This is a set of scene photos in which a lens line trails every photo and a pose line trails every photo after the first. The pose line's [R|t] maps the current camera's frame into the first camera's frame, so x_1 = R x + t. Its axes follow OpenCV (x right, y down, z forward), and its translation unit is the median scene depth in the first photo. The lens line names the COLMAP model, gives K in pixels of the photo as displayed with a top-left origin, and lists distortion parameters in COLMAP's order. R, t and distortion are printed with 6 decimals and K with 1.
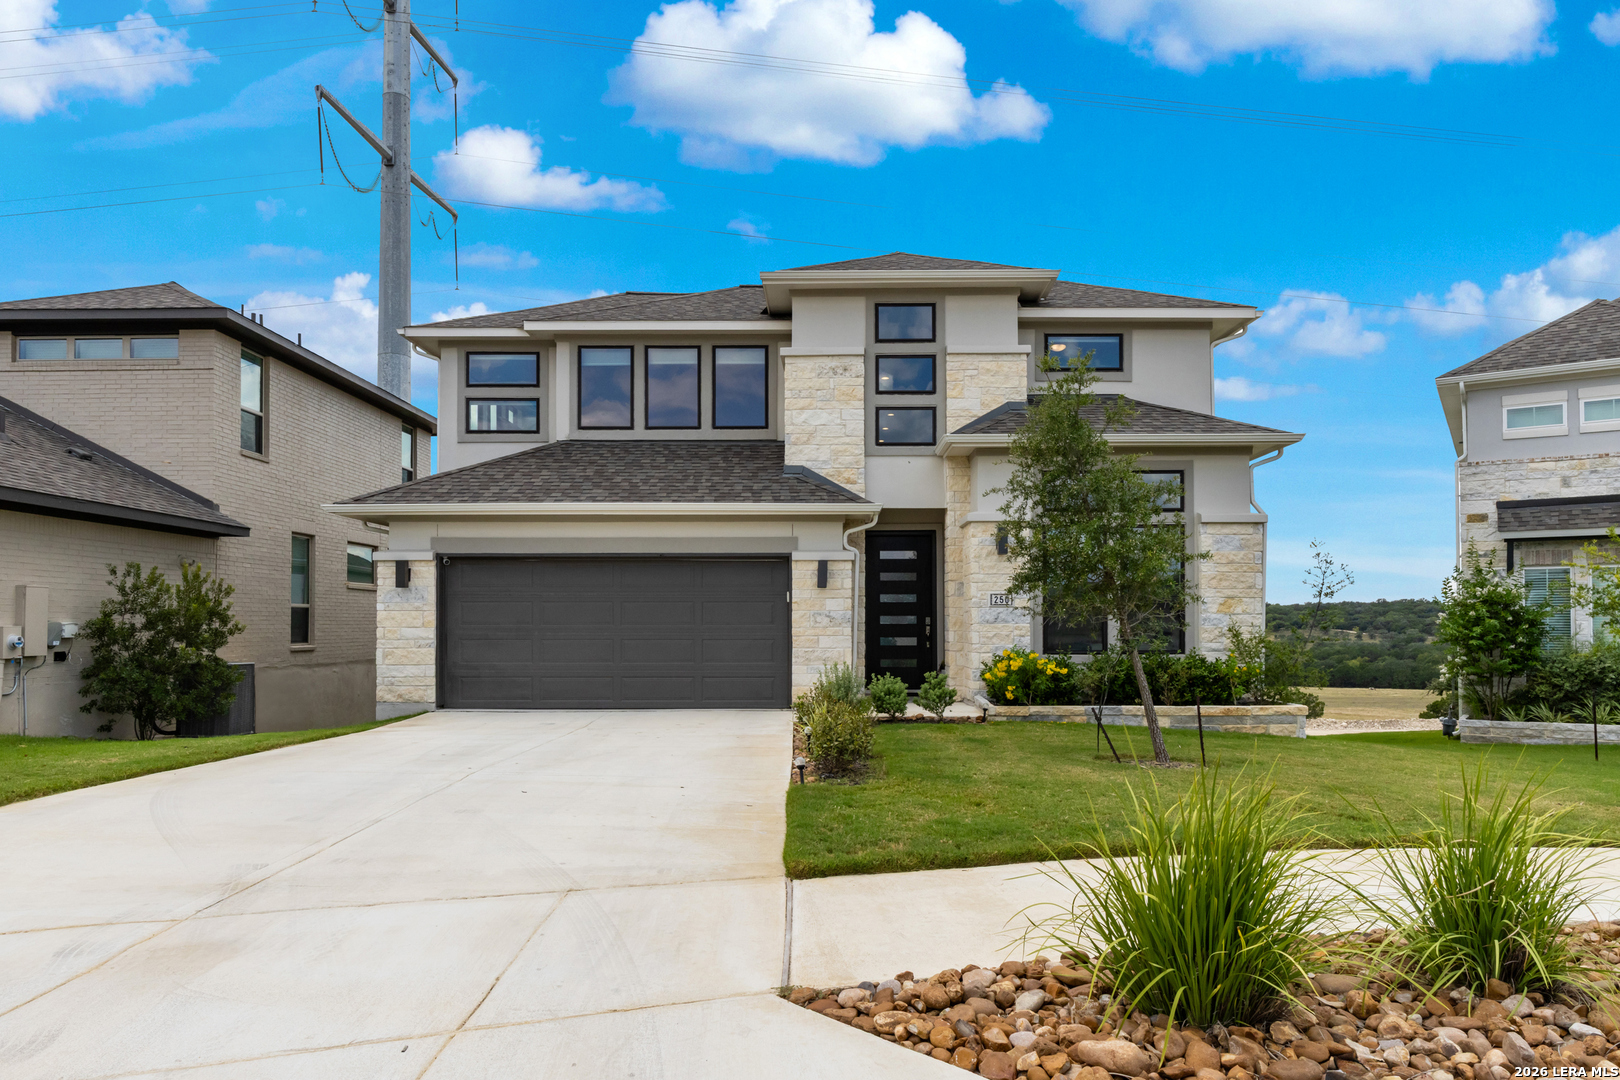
lens RADIAL K [[1037.0, 0, 809.3], [0, 1037.0, 609.7], [0, 0, 1]] dist [-0.001364, -0.000661]
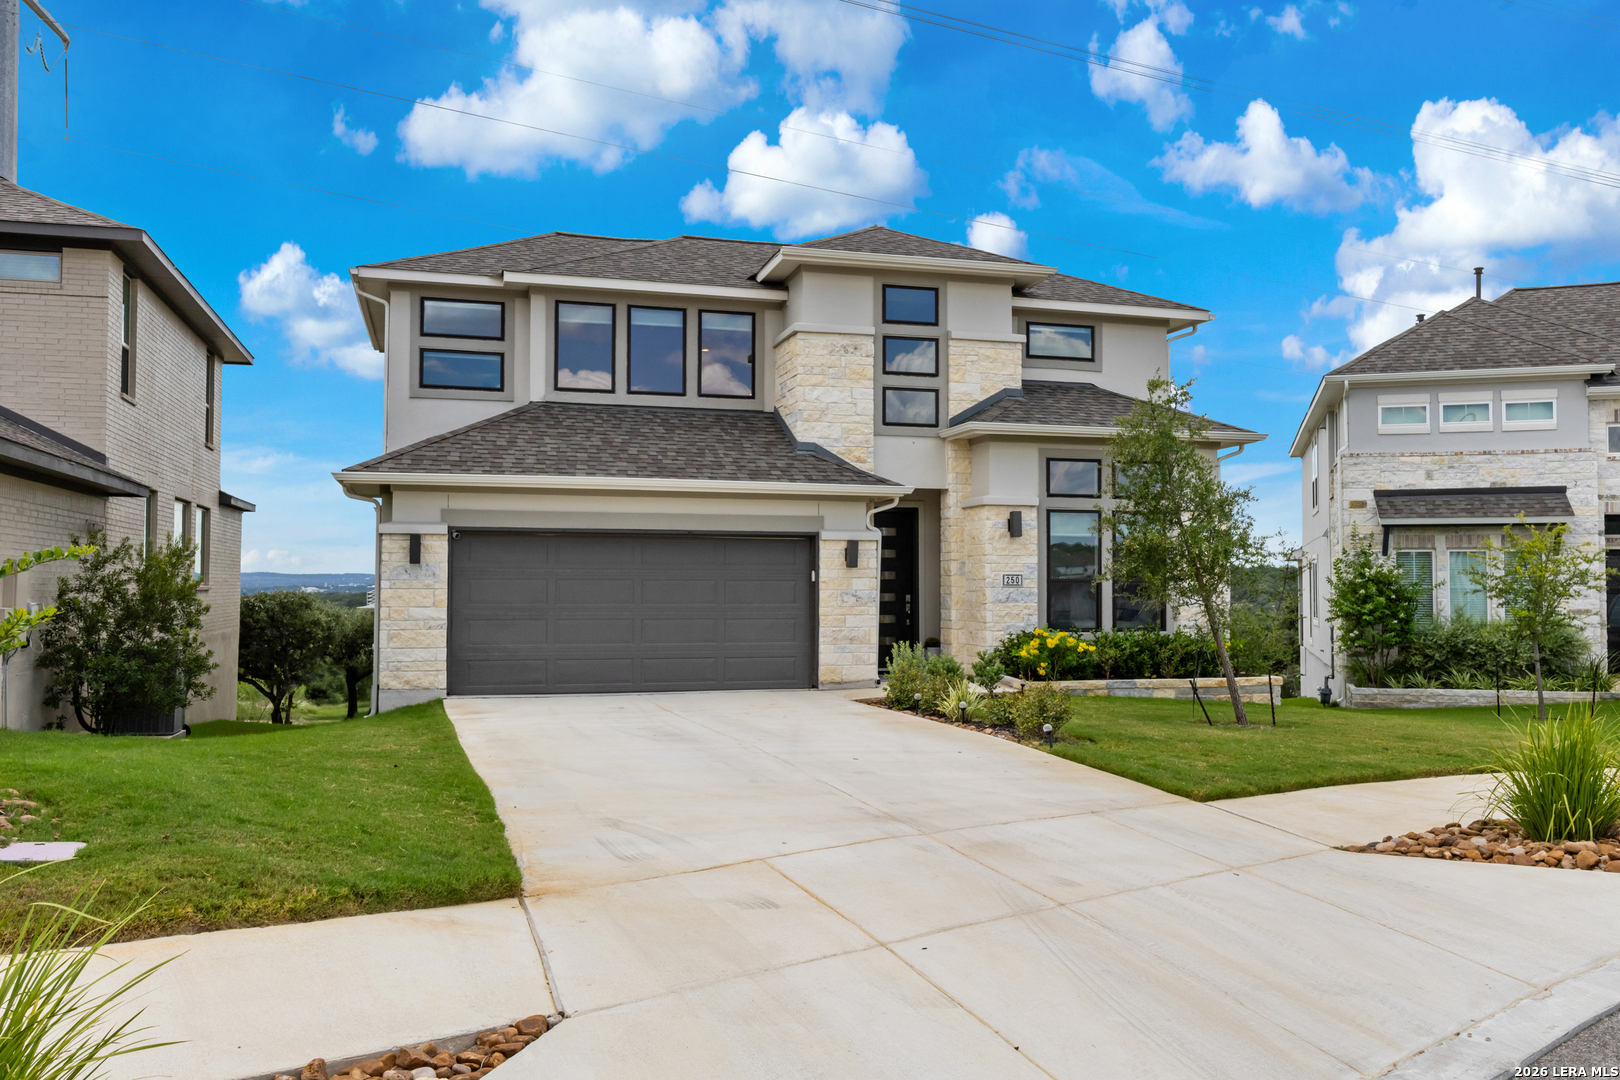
lens RADIAL K [[1309.6, 0, 810.0], [0, 1309.6, 540.0], [0, 0, 1]] dist [-0.000946, -0.000855]
pose [[0.958425, 0.013657, 0.285017, -0.365217], [-0.007912, 0.999742, -0.021300, -0.019187], [-0.285234, 0.018160, 0.958286, -0.196123]]
